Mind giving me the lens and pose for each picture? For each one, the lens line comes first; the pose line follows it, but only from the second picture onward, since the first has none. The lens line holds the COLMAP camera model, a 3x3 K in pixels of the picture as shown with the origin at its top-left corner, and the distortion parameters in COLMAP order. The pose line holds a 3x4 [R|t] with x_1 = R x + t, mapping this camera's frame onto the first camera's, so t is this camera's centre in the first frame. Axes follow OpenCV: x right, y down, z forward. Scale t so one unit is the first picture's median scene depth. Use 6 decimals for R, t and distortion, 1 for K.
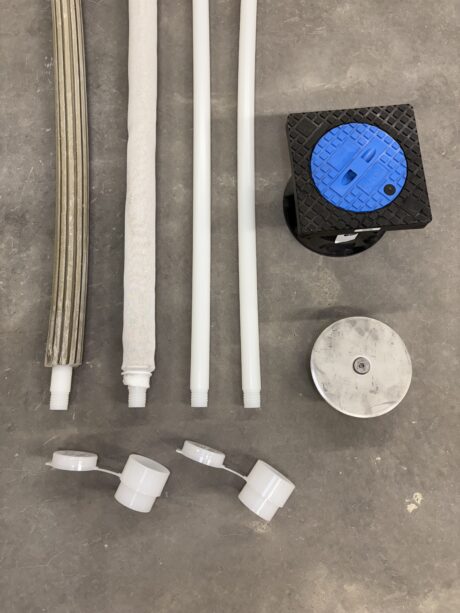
lens RADIAL K [[472.3, 0, 230.0], [0, 472.3, 306.5], [0, 0, 1]] dist [0.033167, -0.031109]
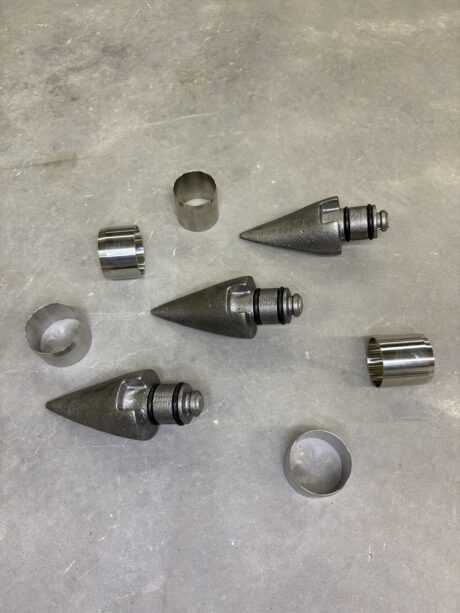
lens RADIAL K [[472.3, 0, 230.0], [0, 472.3, 306.5], [0, 0, 1]] dist [0.033167, -0.031109]
pose [[0.998363, 0.048160, -0.030843, -0.208753], [-0.054215, 0.968661, -0.242396, 0.460799], [0.018203, 0.243671, 0.969687, 0.311488]]
